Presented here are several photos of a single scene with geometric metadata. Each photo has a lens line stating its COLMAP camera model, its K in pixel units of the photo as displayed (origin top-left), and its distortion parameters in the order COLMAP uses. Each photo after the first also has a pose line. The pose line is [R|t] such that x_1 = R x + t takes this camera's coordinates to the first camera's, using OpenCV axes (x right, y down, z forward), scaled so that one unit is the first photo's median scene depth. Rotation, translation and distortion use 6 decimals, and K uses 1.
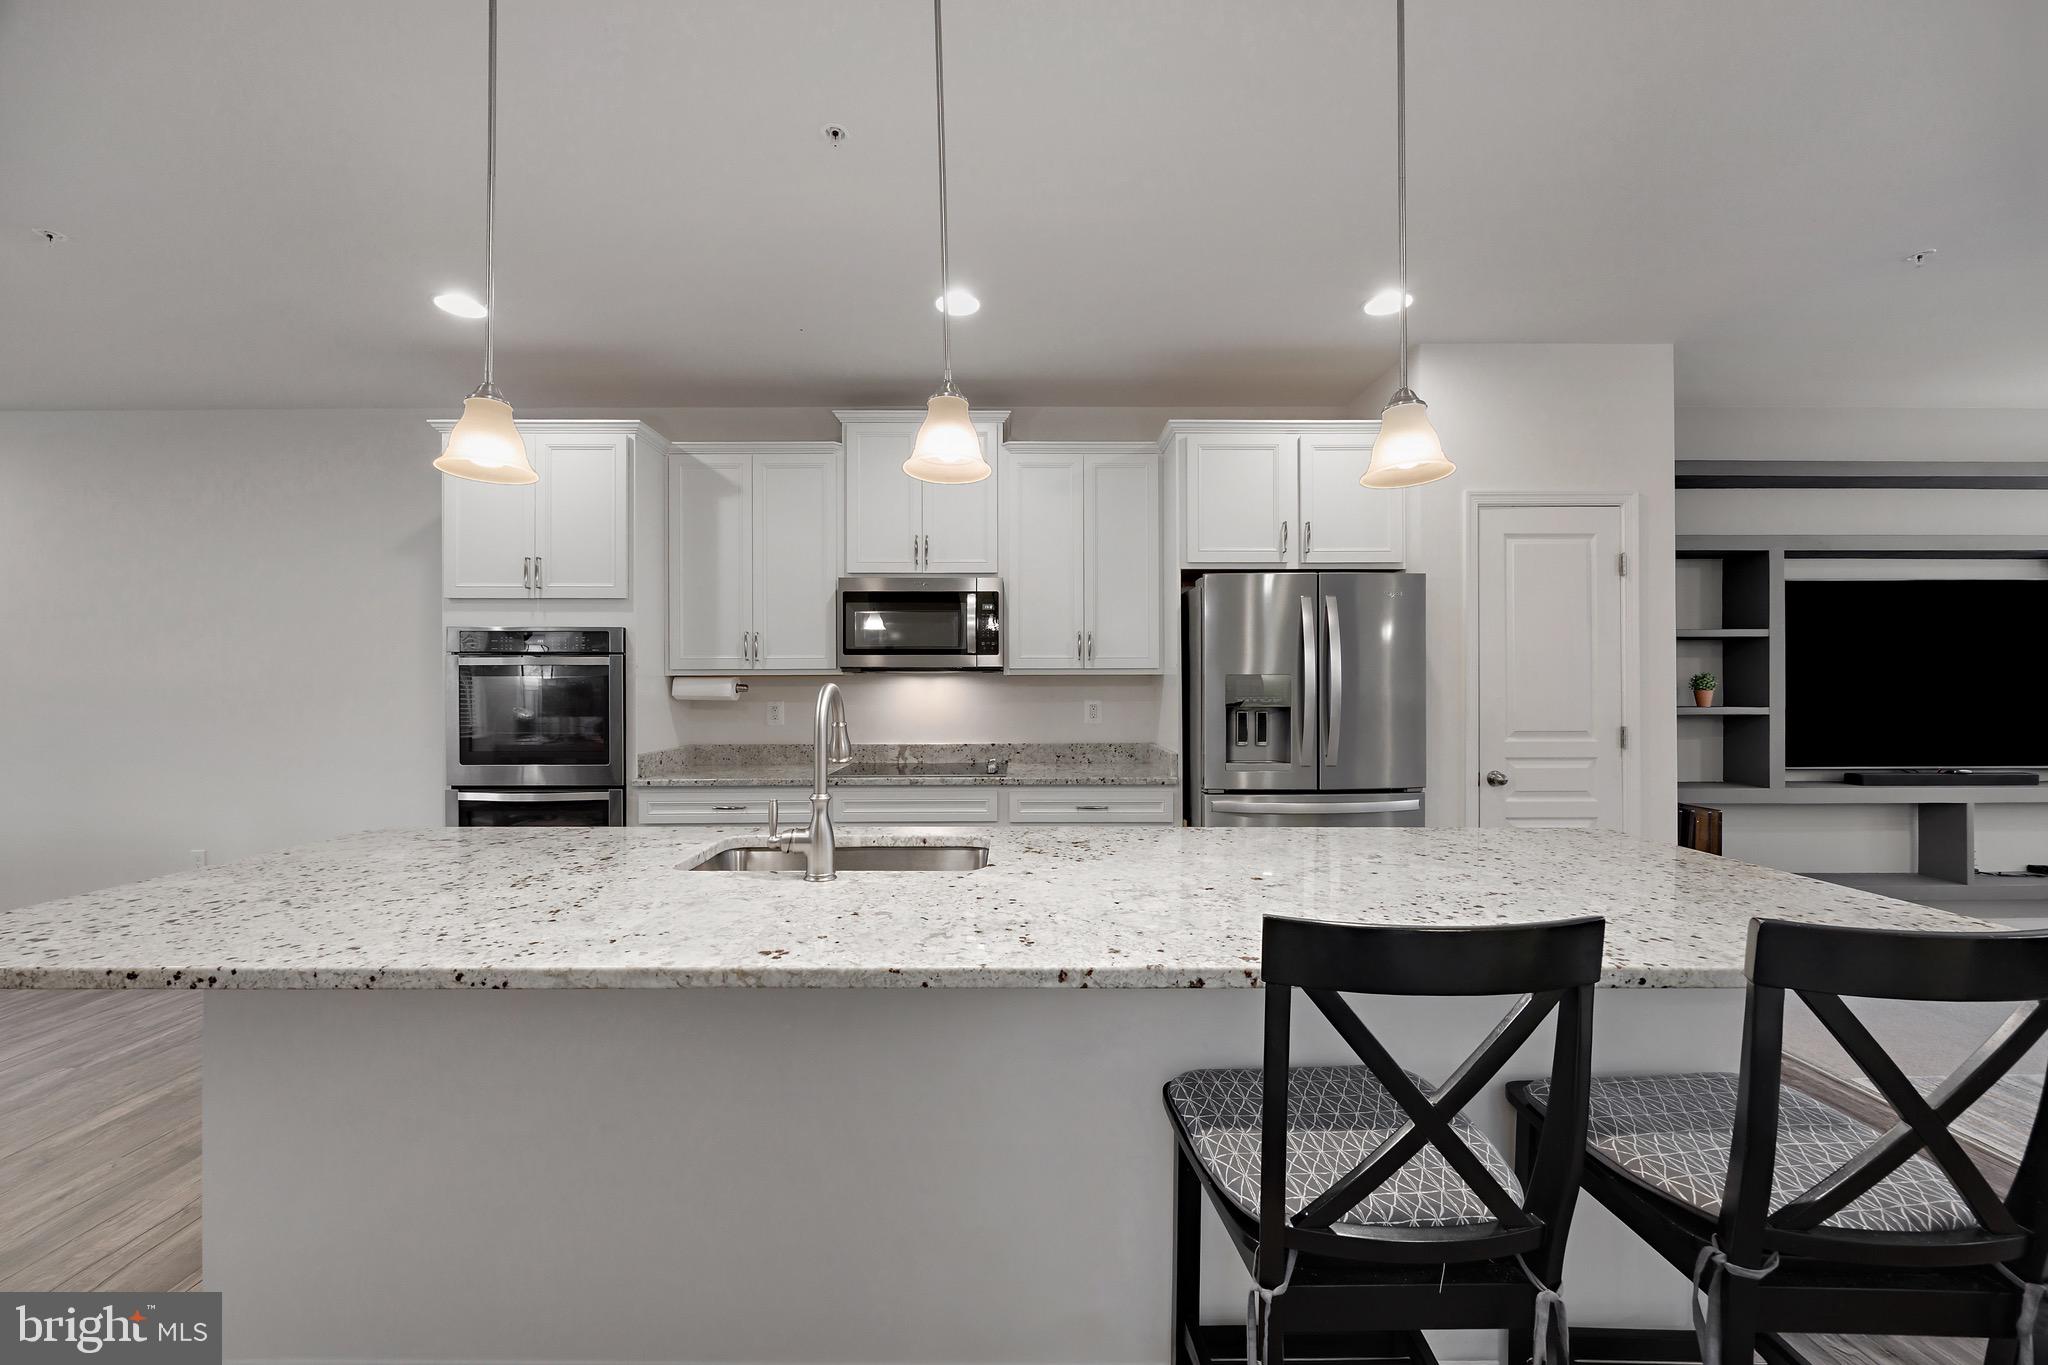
lens RADIAL K [[773.4, 0, 1019.3], [0, 773.4, 687.0], [0, 0, 1]] dist [-0.002046, -0.000171]
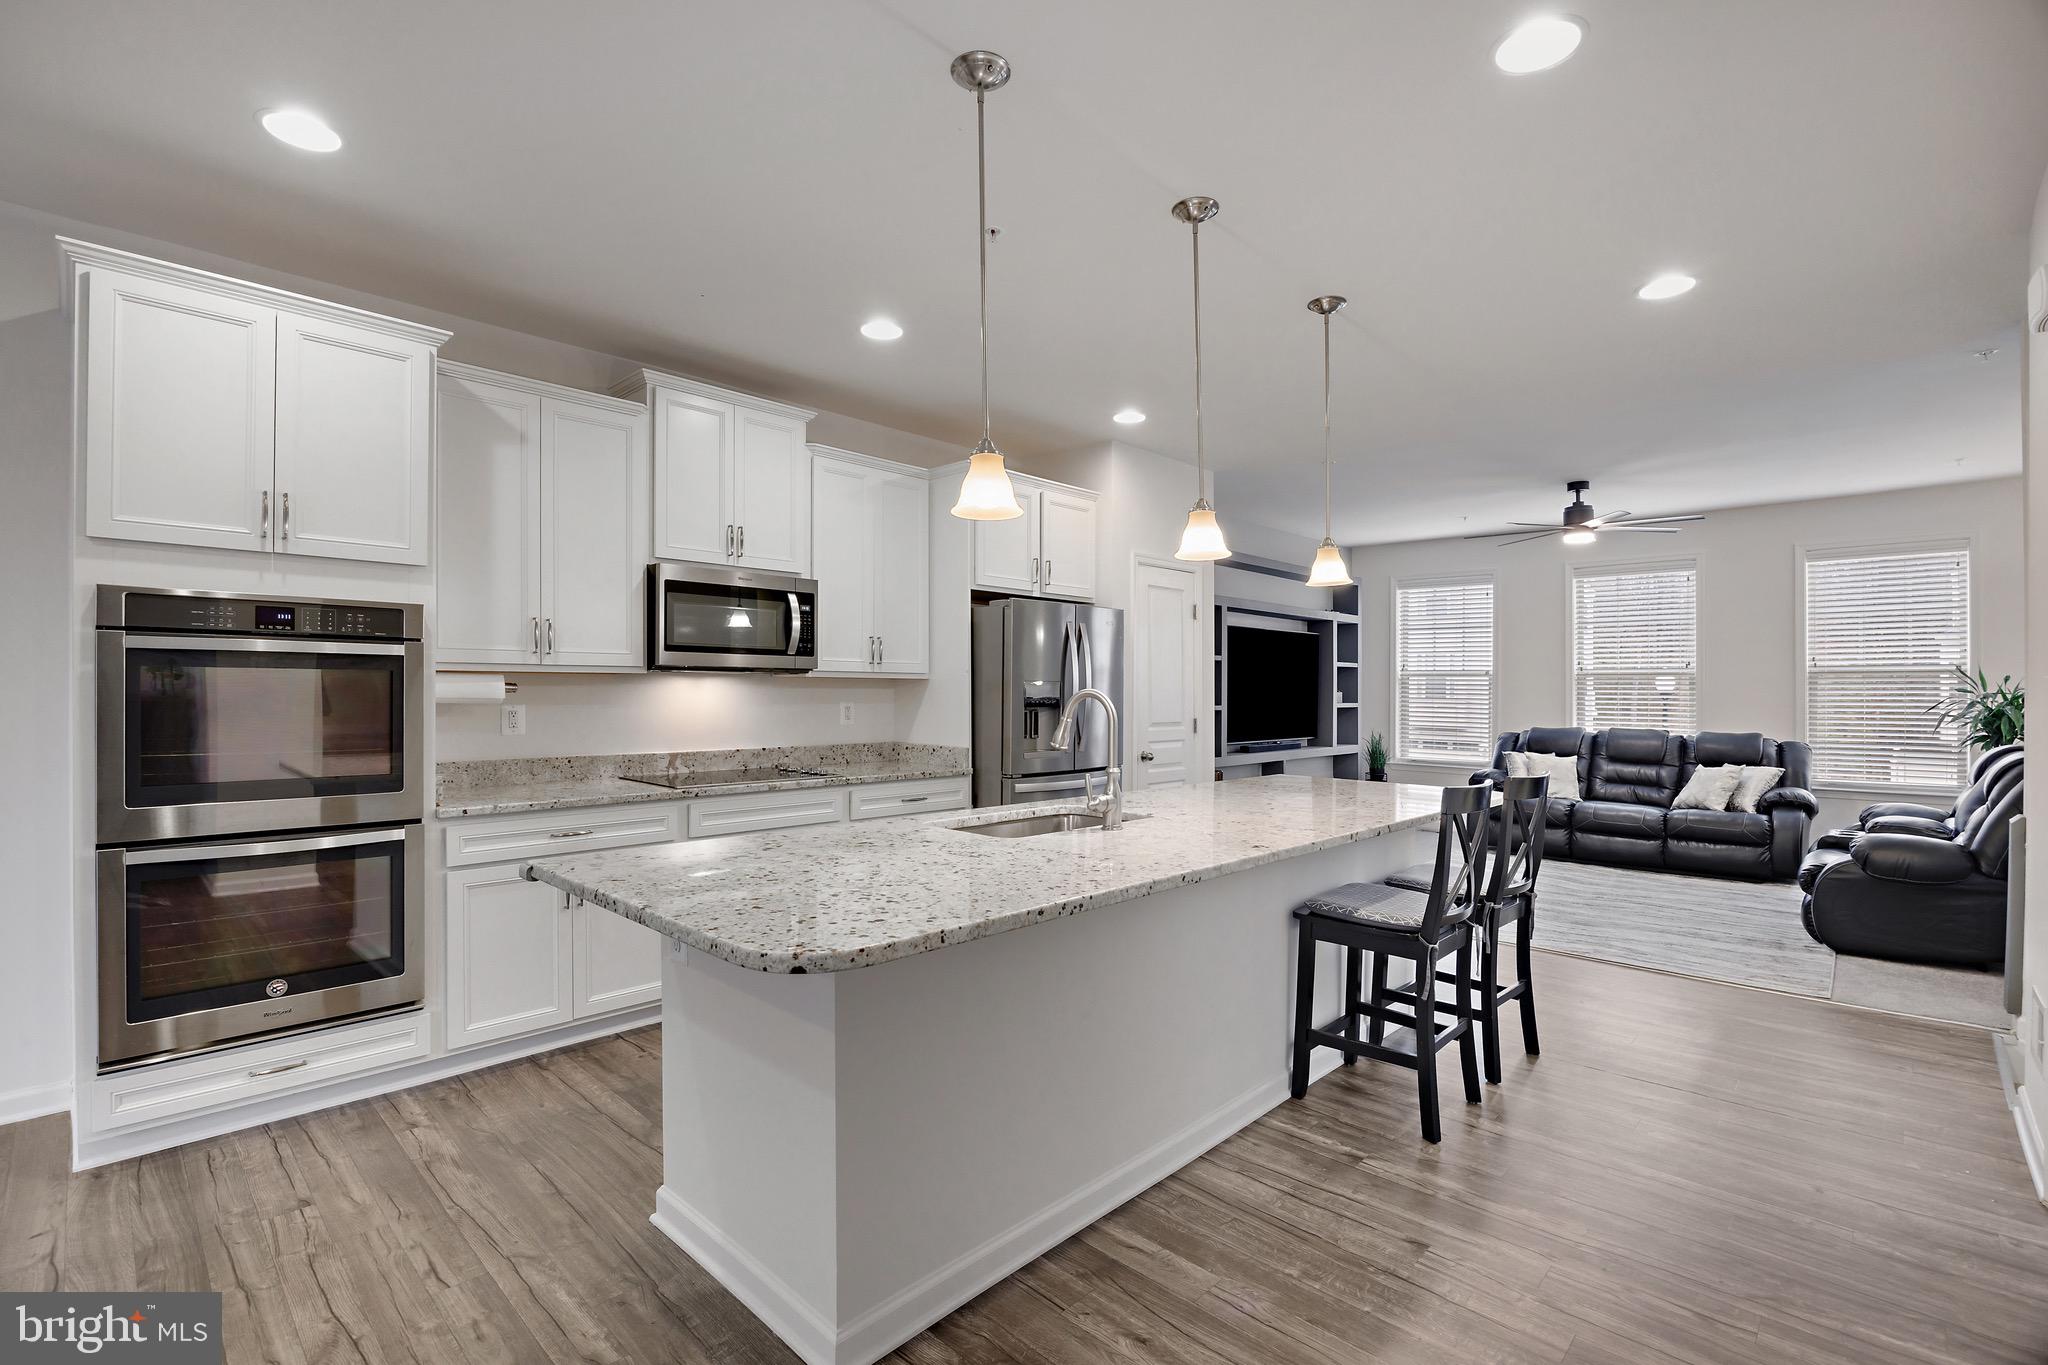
lens RADIAL K [[921.8, 0, 1018.2], [0, 921.8, 684.6], [0, 0, 1]] dist [-0.015205, -0.000645]
pose [[0.700963, 0.010935, 0.713113, -0.690088], [-0.009195, 0.999938, -0.006295, -0.000752], [-0.713138, -0.002145, 0.701020, -0.020641]]
